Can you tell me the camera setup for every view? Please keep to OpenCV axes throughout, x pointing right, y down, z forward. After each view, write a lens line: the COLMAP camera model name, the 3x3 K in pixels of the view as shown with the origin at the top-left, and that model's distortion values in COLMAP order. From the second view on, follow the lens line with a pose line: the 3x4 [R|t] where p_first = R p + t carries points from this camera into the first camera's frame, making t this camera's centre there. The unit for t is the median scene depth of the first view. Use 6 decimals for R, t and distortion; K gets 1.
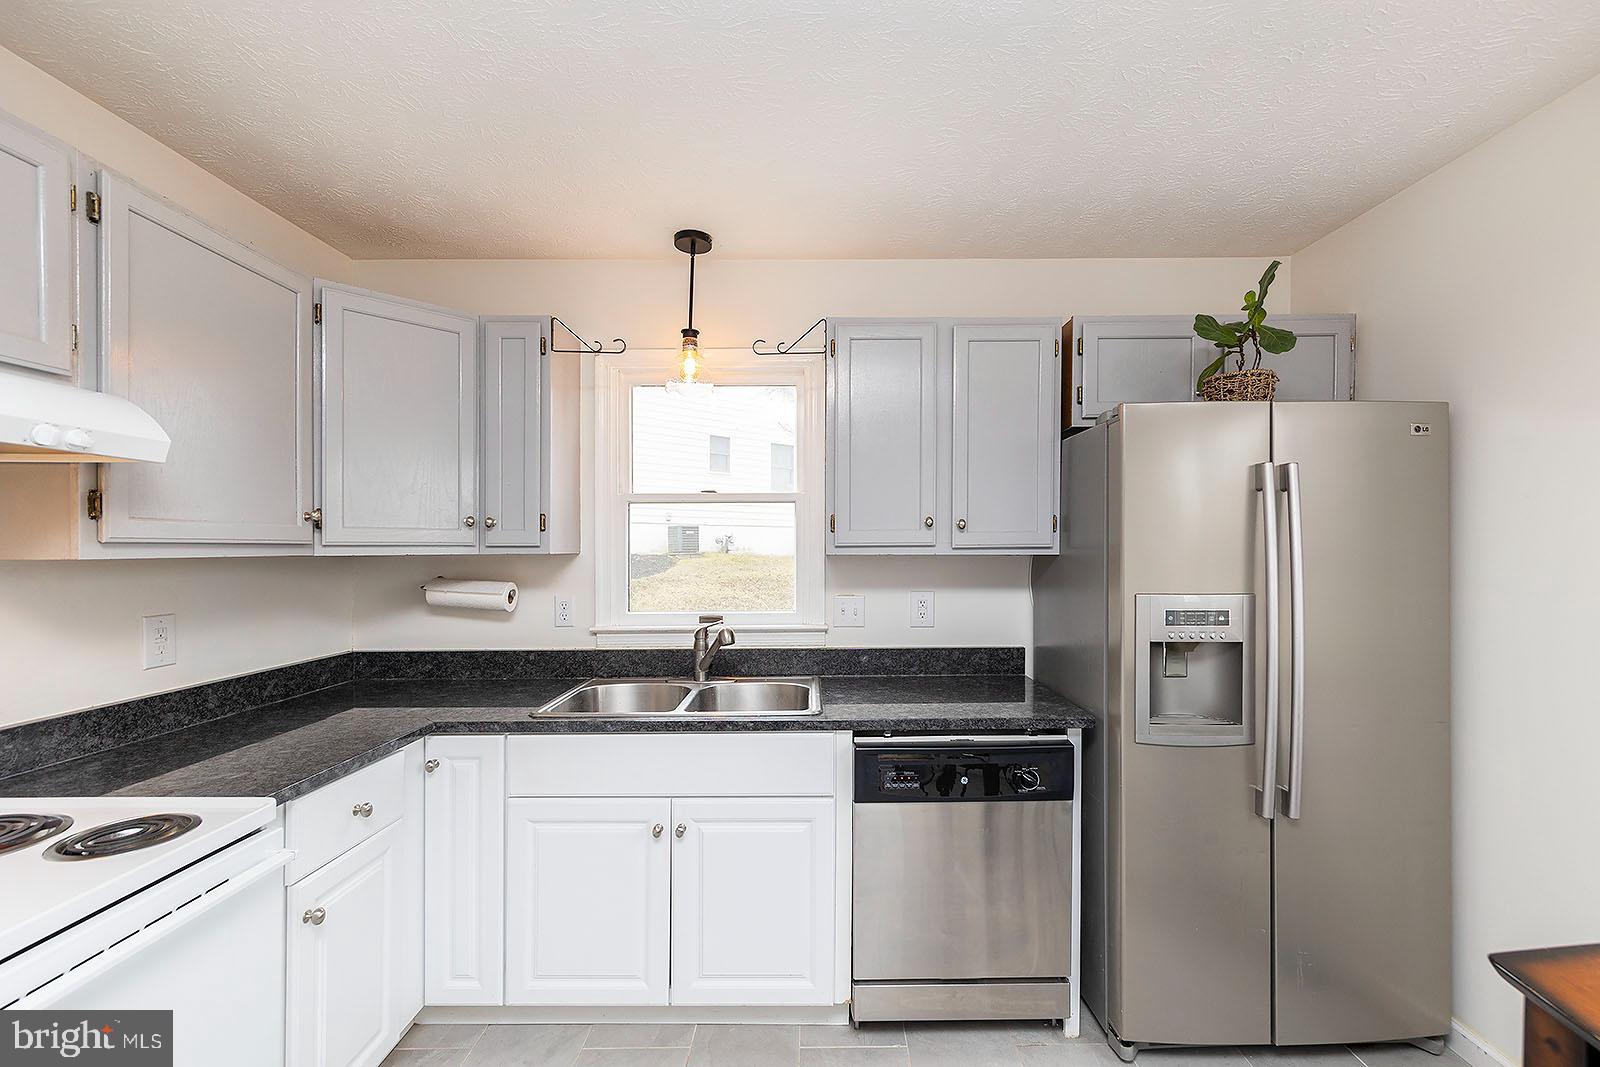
lens RADIAL K [[700.2, 0, 823.5], [0, 700.2, 547.7], [0, 0, 1]] dist [0.001920, -0.000115]
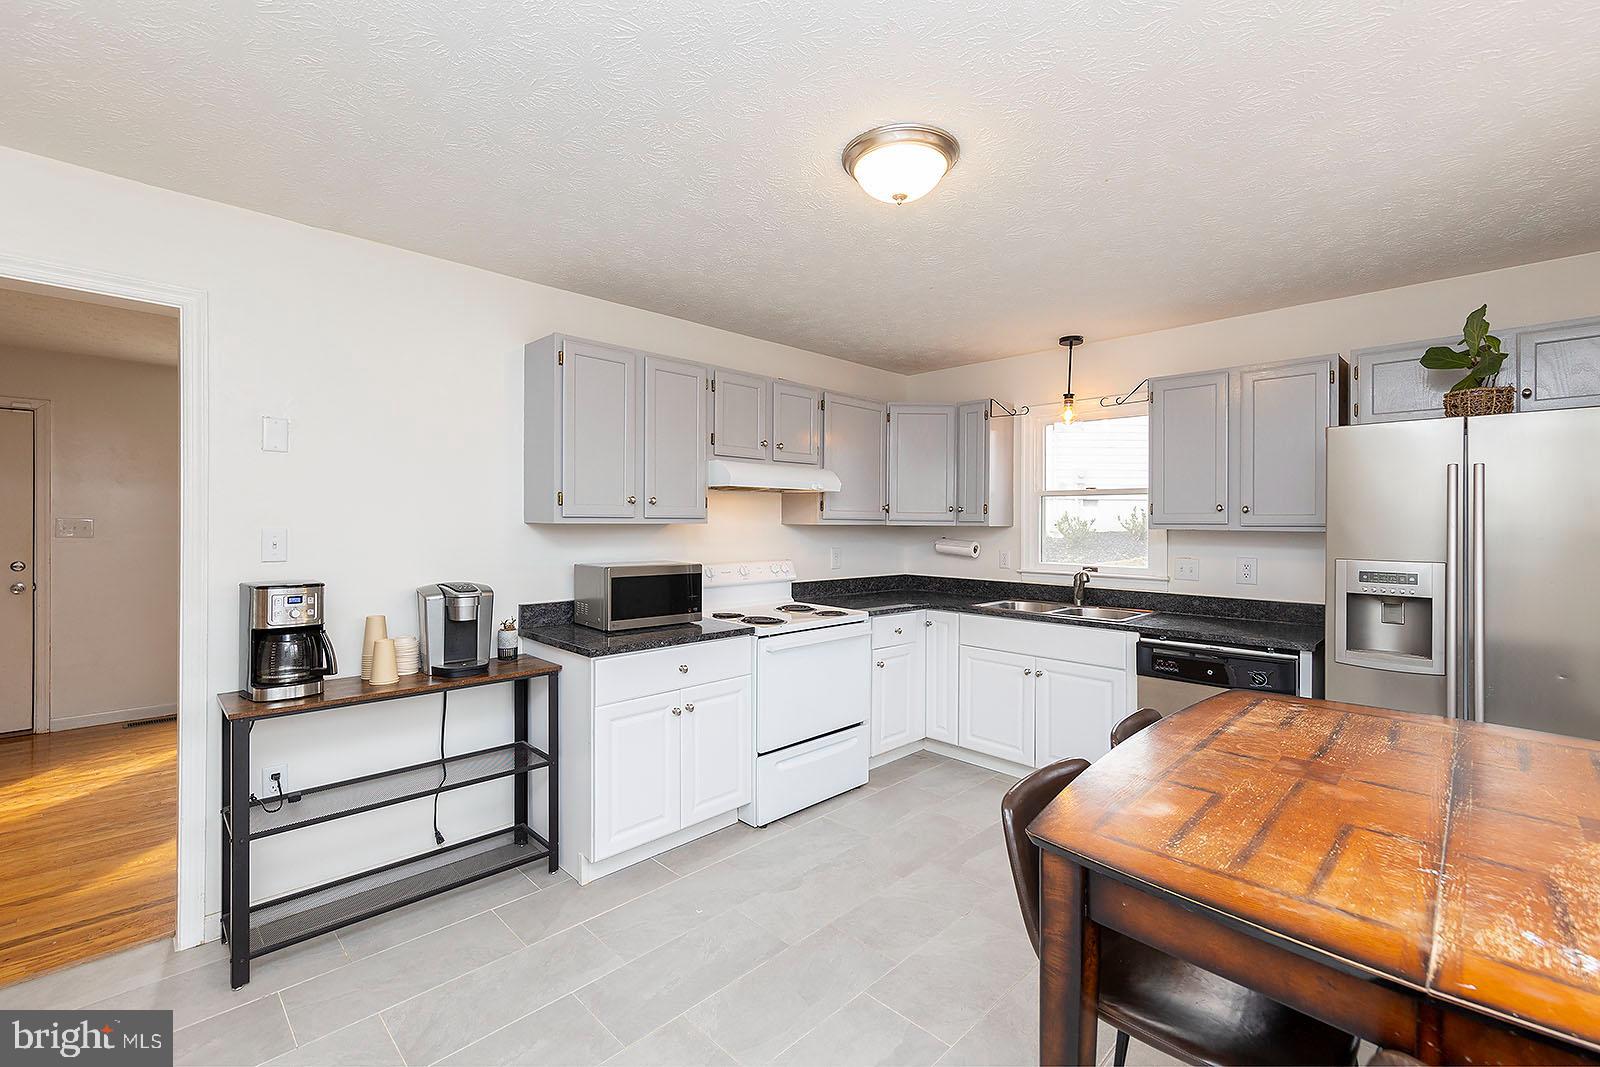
lens RADIAL K [[695.6, 0, 800.0], [0, 695.6, 533.5], [0, 0, 1]] dist [0.009986, 0.000012]
pose [[0.702881, 0.021324, -0.710988, 0.609761], [-0.011535, 0.999761, 0.018582, 0.000343], [0.711214, -0.004860, 0.702959, -0.701484]]
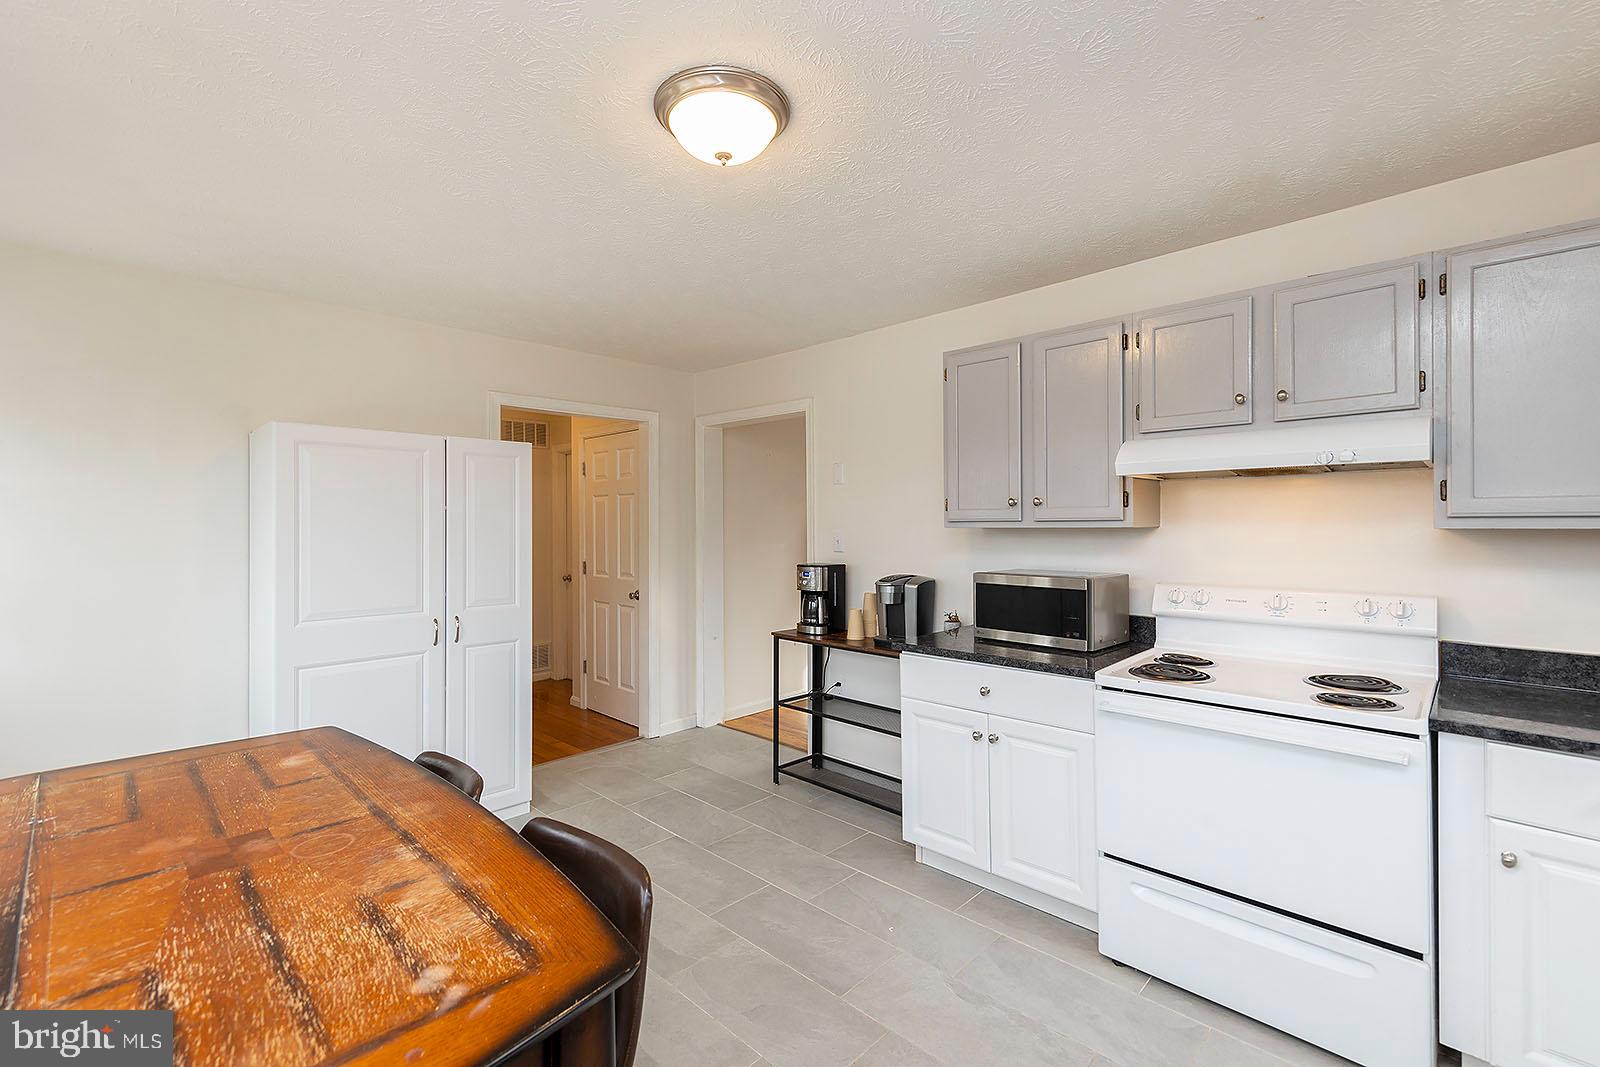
lens RADIAL K [[696.8, 0, 827.5], [0, 696.8, 532.2], [0, 0, 1]] dist [0.011690, 0.000134]
pose [[-0.697922, 0.017122, -0.715969, 0.544478], [0.006949, 0.999829, 0.017136, -0.005778], [0.716140, 0.006985, -0.697921, 0.701097]]
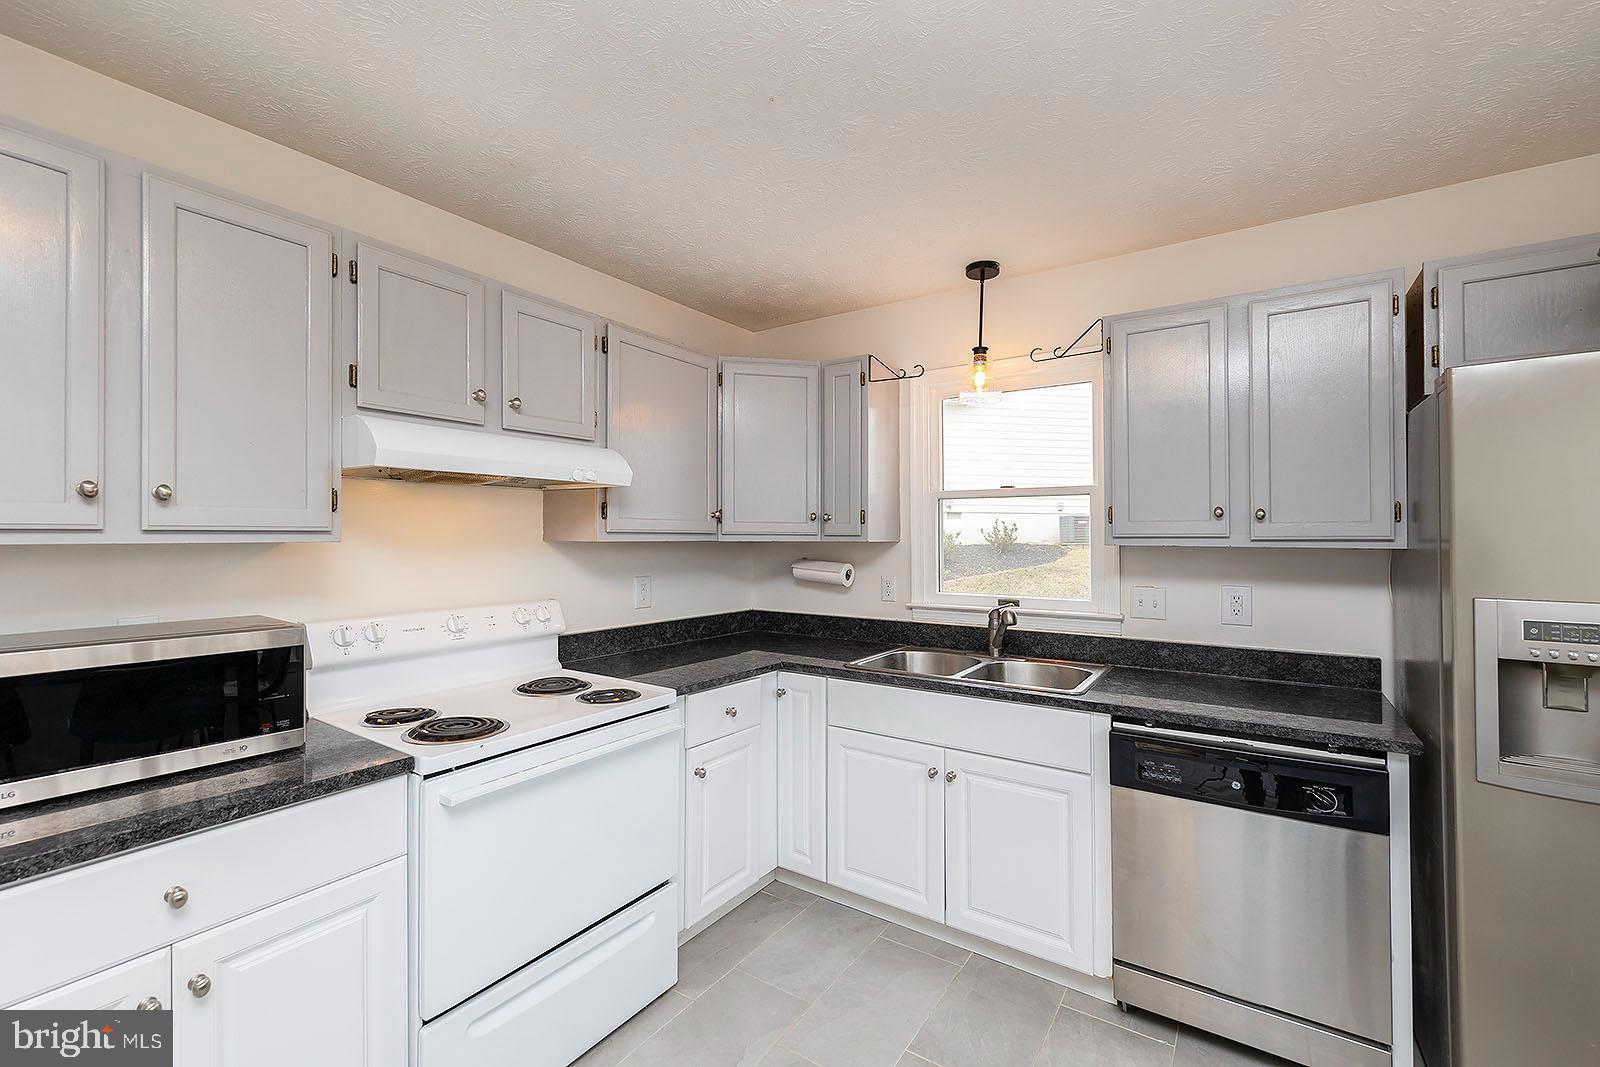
lens RADIAL K [[680.2, 0, 800.8], [0, 680.2, 529.7], [0, 0, 1]] dist [0.000661, -0.000118]
pose [[0.824494, 0.000492, -0.565871, 0.217698], [-0.006774, 0.999937, -0.009000, -0.000808], [0.565831, 0.011253, 0.824445, -0.087468]]
